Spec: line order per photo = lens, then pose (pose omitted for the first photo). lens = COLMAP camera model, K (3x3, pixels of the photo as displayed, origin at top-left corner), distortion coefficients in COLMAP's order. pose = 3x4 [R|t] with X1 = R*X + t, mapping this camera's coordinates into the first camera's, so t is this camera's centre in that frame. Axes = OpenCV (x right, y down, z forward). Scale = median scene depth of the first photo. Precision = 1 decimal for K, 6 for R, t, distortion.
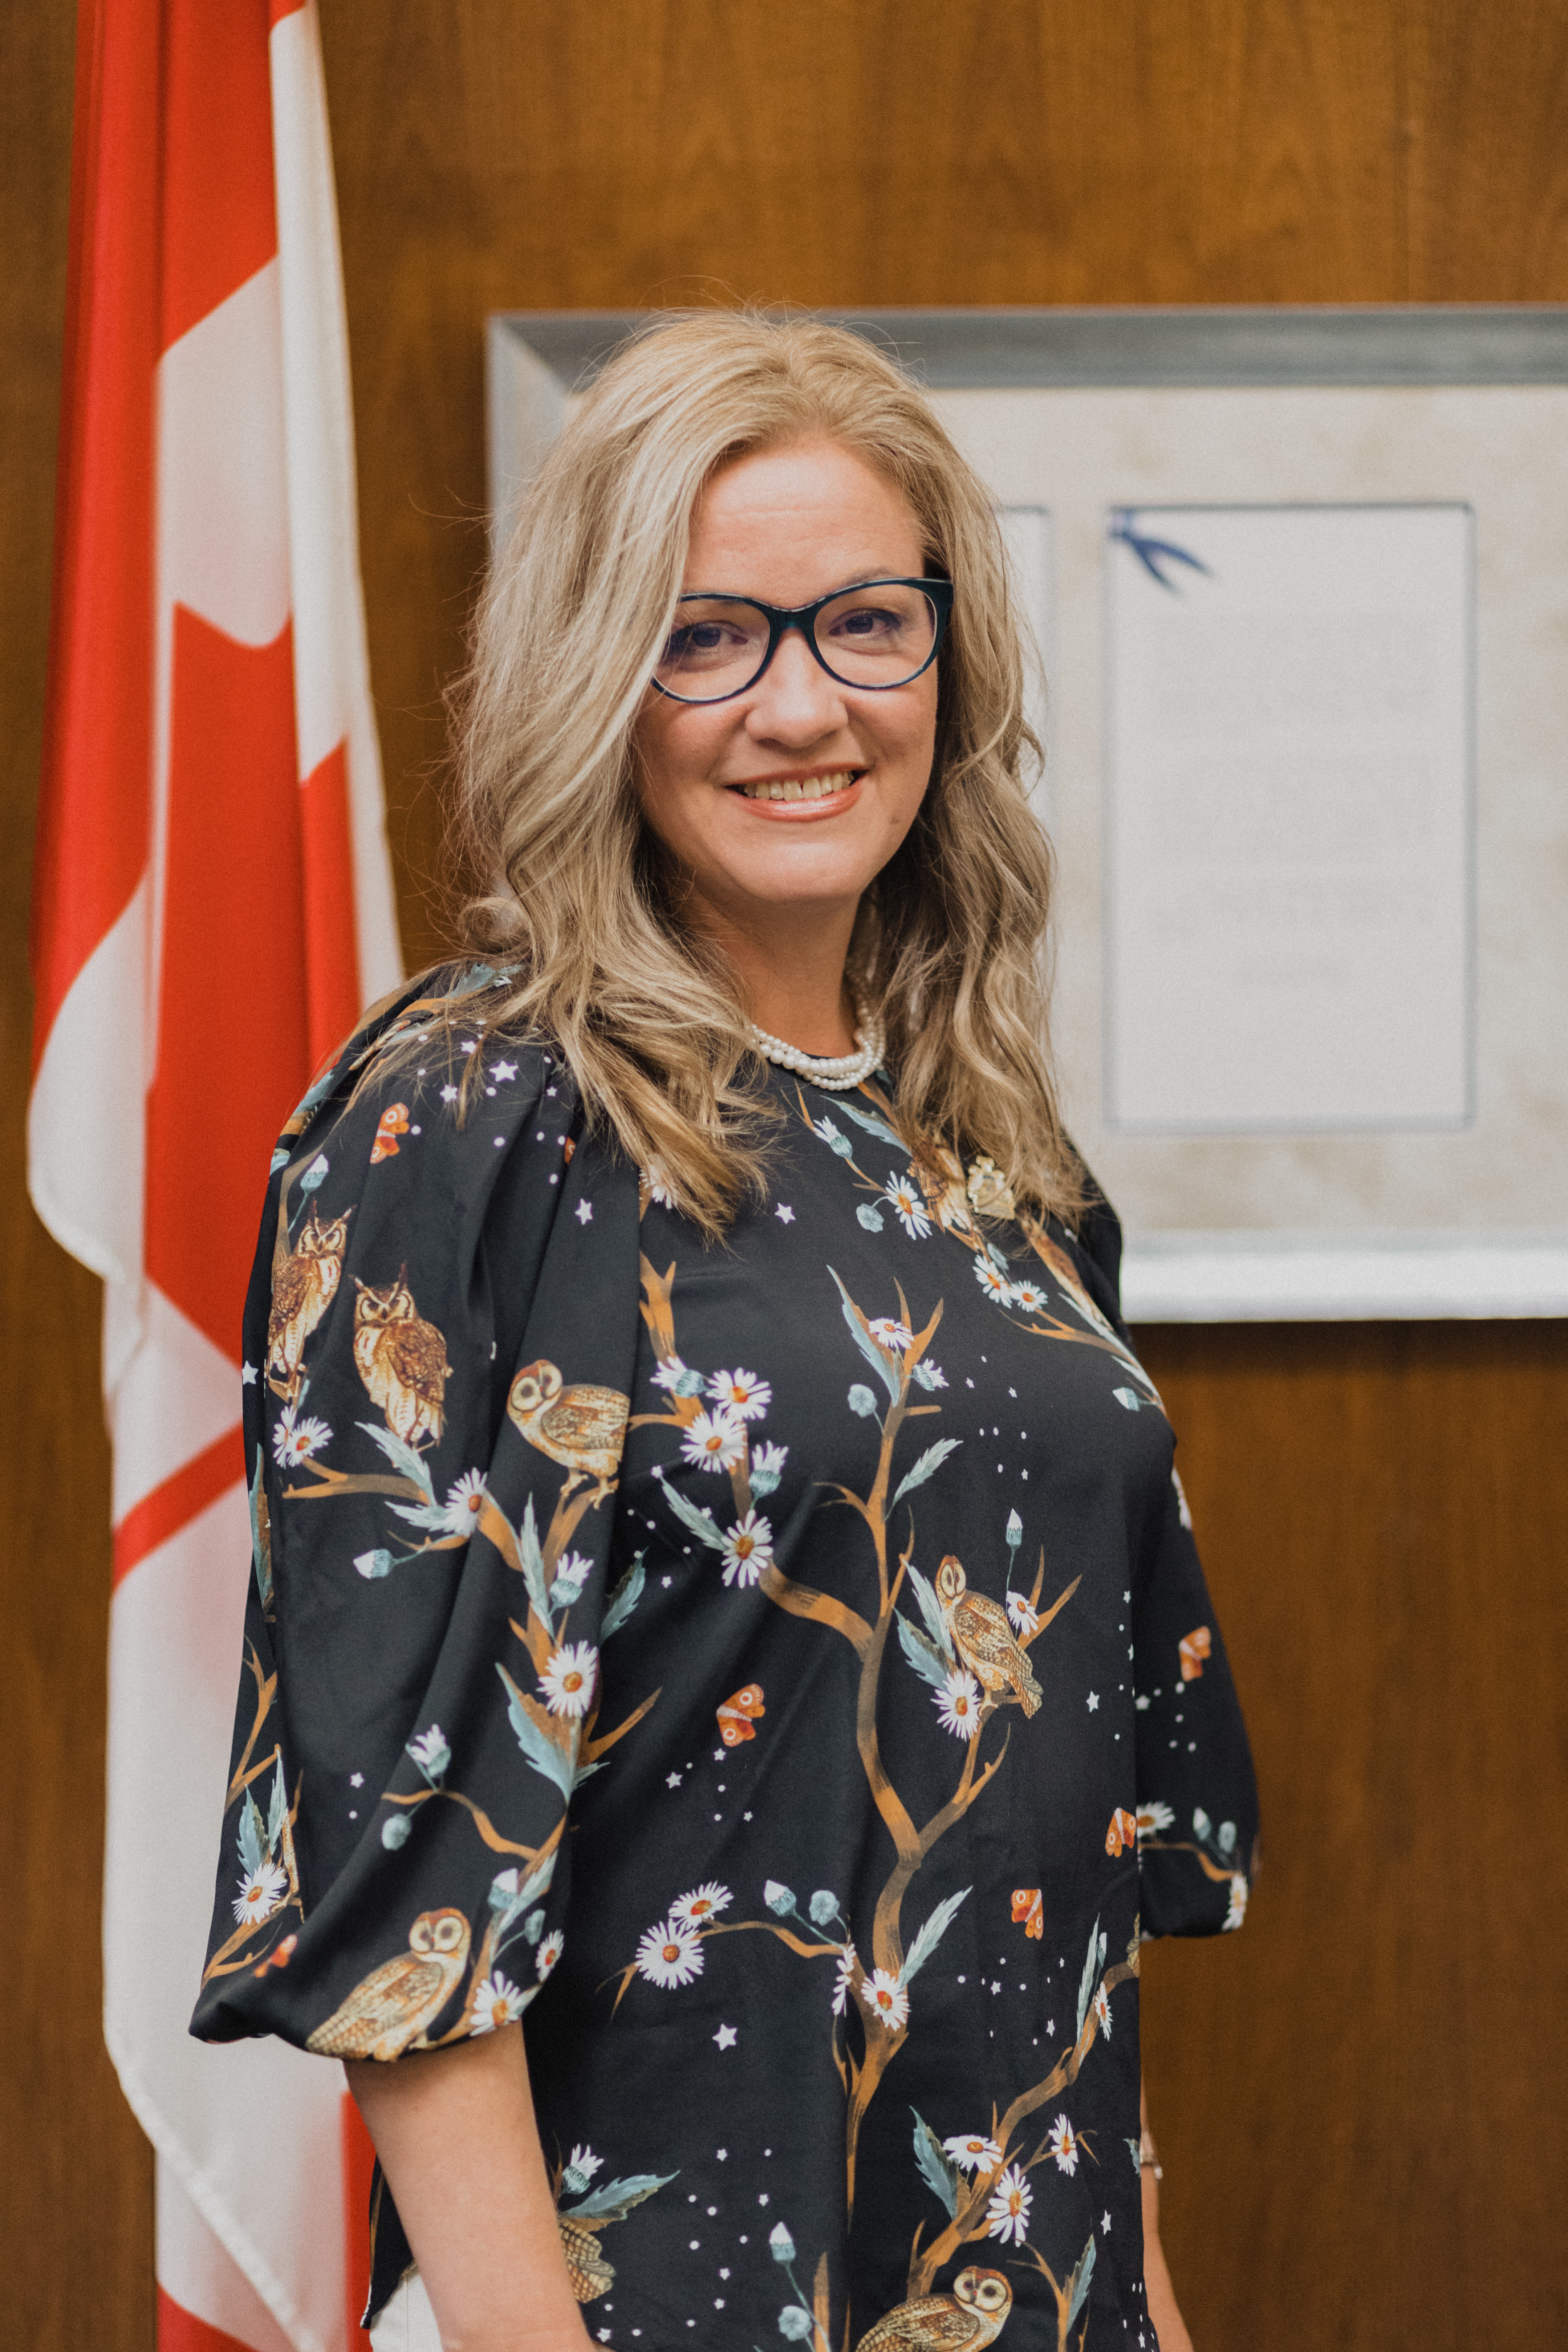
lens RADIAL K [[5555.0, 0, 784.0], [0, 5555.0, 1176.0], [0, 0, 1]] dist [-0.013724, -0.017247]
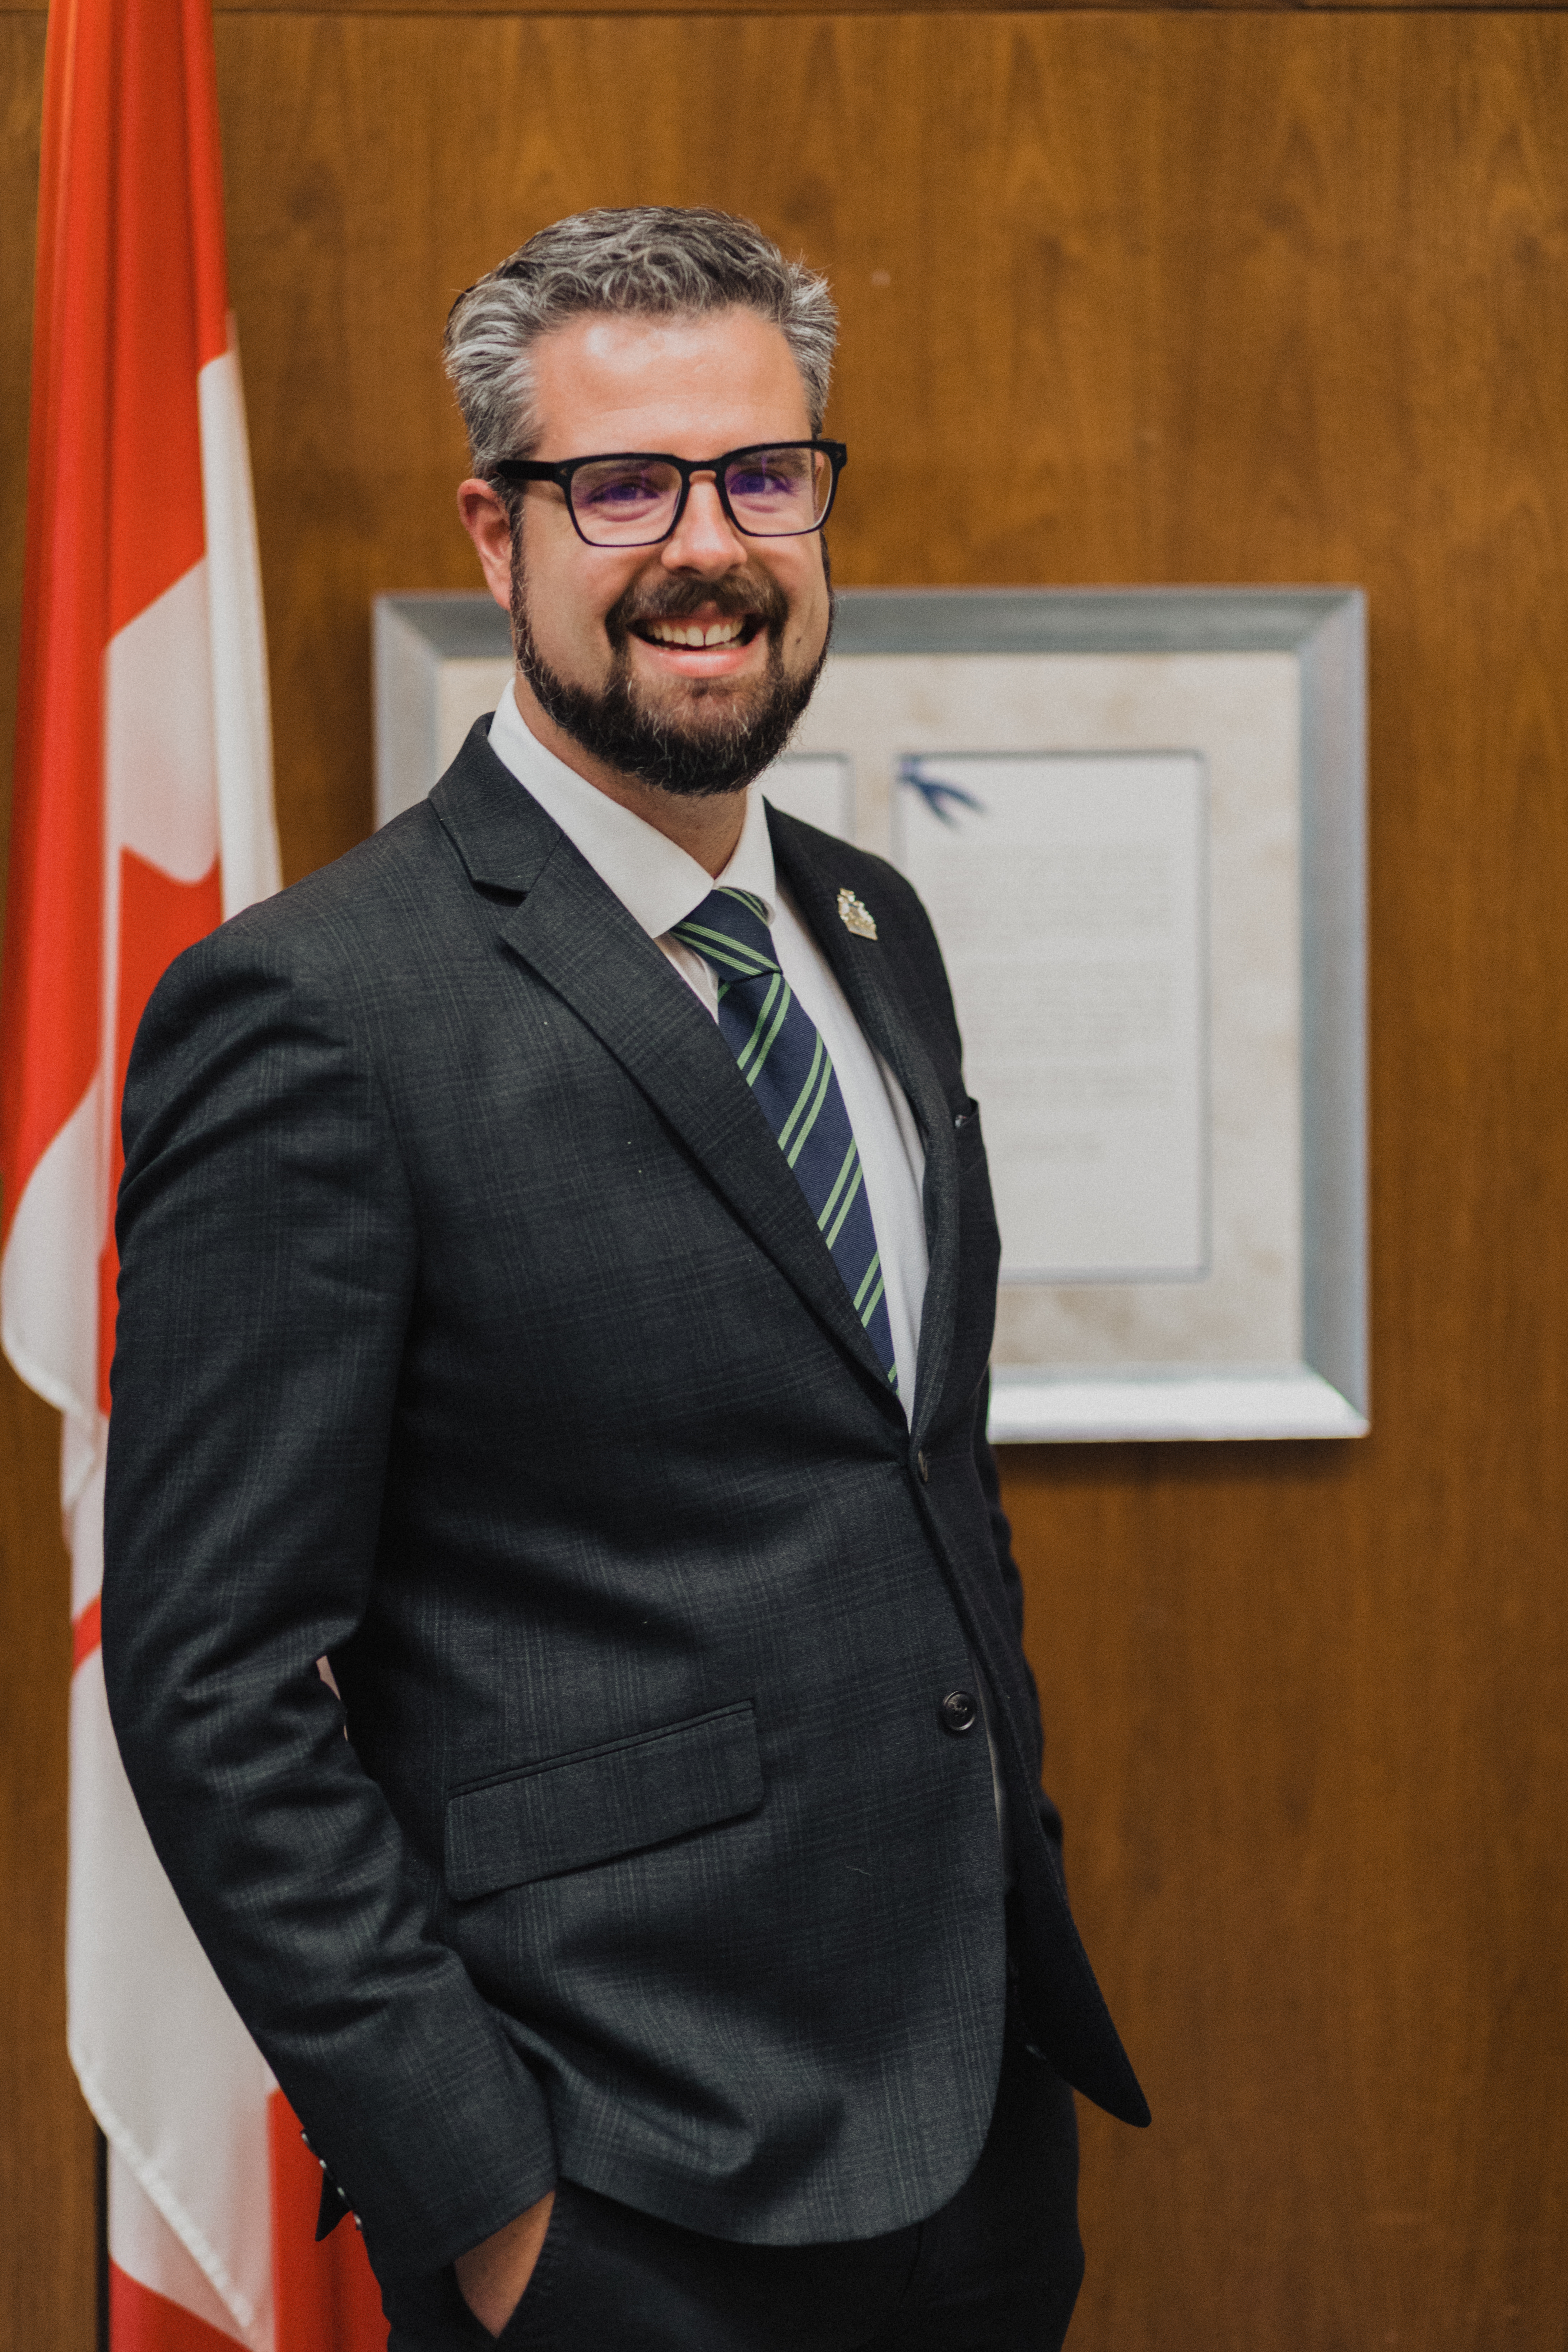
lens RADIAL K [[5656.1, 0, 781.0], [0, 5656.1, 1249.8], [0, 0, 1]] dist [0.003383, -0.203800]
pose [[0.998995, -0.004702, 0.044572, -0.020792], [0.005048, 0.999958, -0.007667, -0.005999], [-0.044534, 0.007884, 0.998977, -0.203552]]
